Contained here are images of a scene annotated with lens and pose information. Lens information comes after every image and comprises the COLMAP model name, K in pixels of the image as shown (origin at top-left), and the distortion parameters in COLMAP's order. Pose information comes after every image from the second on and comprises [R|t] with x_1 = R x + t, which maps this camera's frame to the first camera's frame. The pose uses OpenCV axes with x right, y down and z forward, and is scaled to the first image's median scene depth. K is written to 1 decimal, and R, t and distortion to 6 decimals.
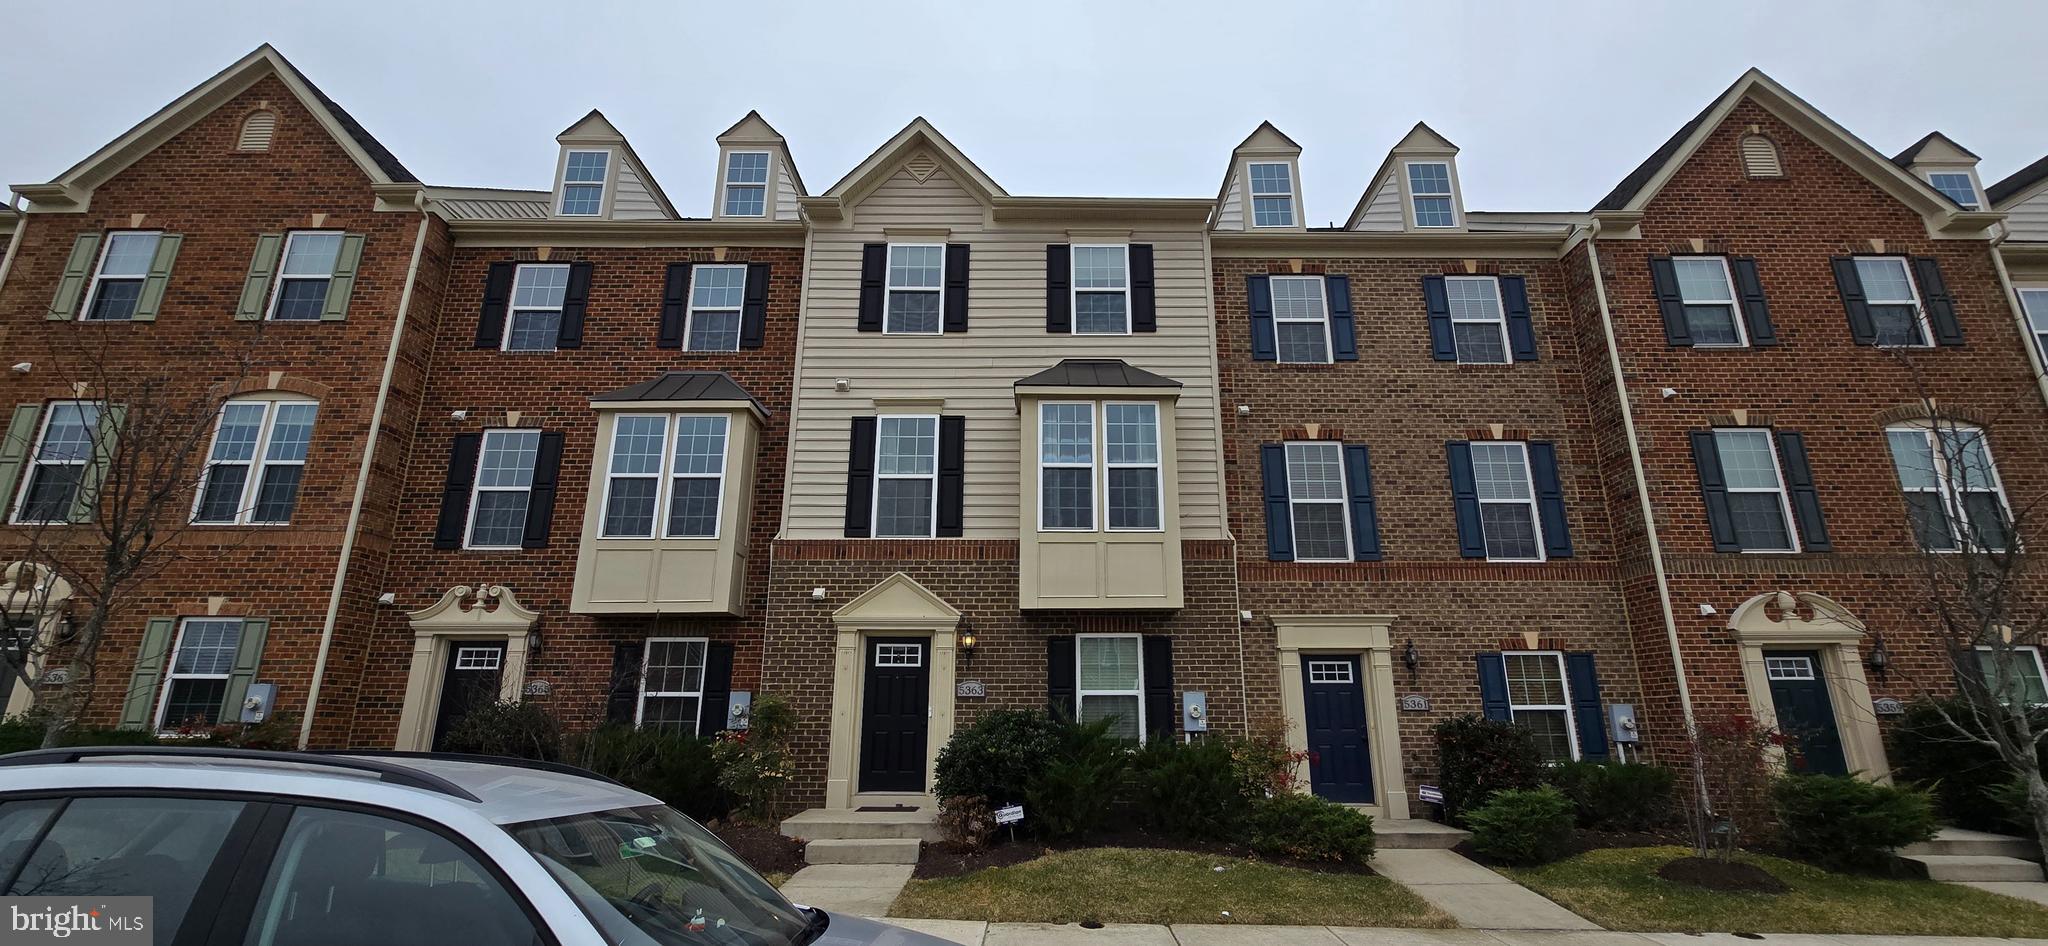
lens RADIAL K [[834.4, 0, 1035.6], [0, 834.4, 479.7], [0, 0, 1]] dist [-0.004020, -0.000032]
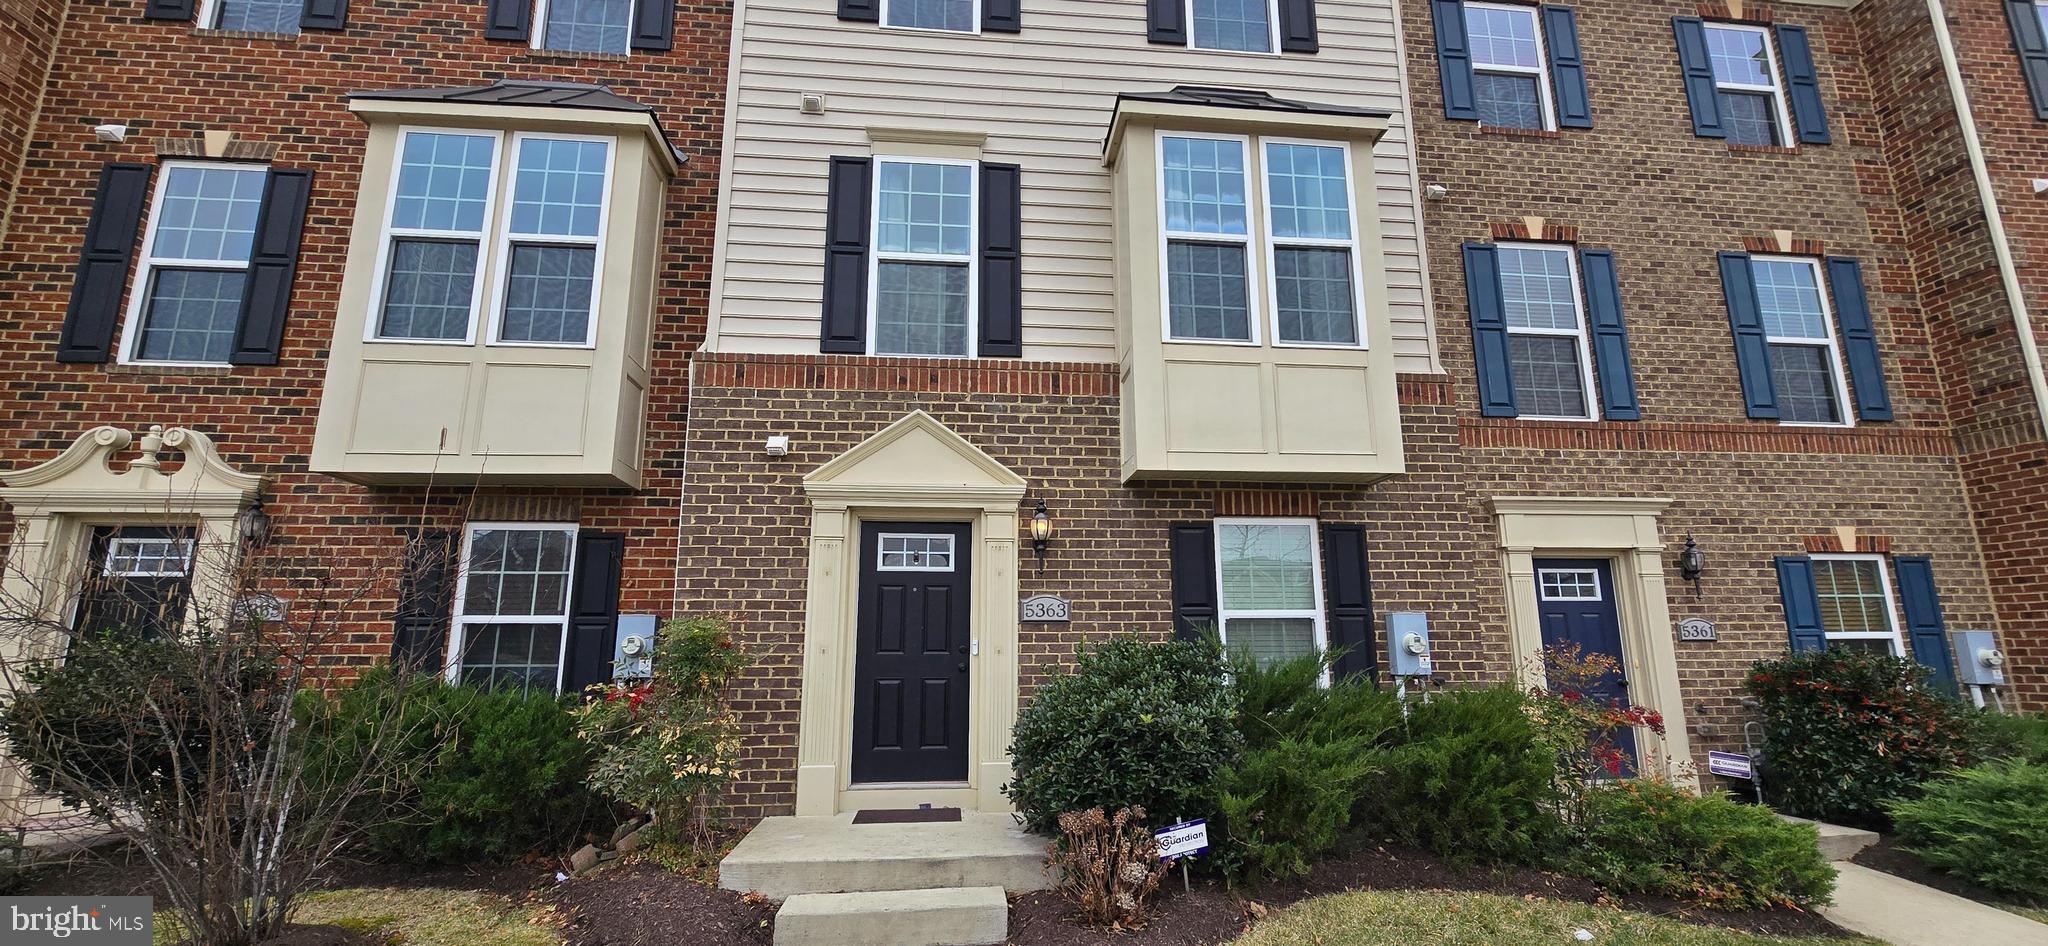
lens RADIAL K [[834.4, 0, 1035.6], [0, 834.4, 479.7], [0, 0, 1]] dist [-0.004020, -0.000032]
pose [[0.994828, 0.015010, 0.100462, -0.136076], [-0.022004, 0.997383, 0.068875, 0.113380], [-0.099165, -0.070729, 0.992554, 0.398621]]
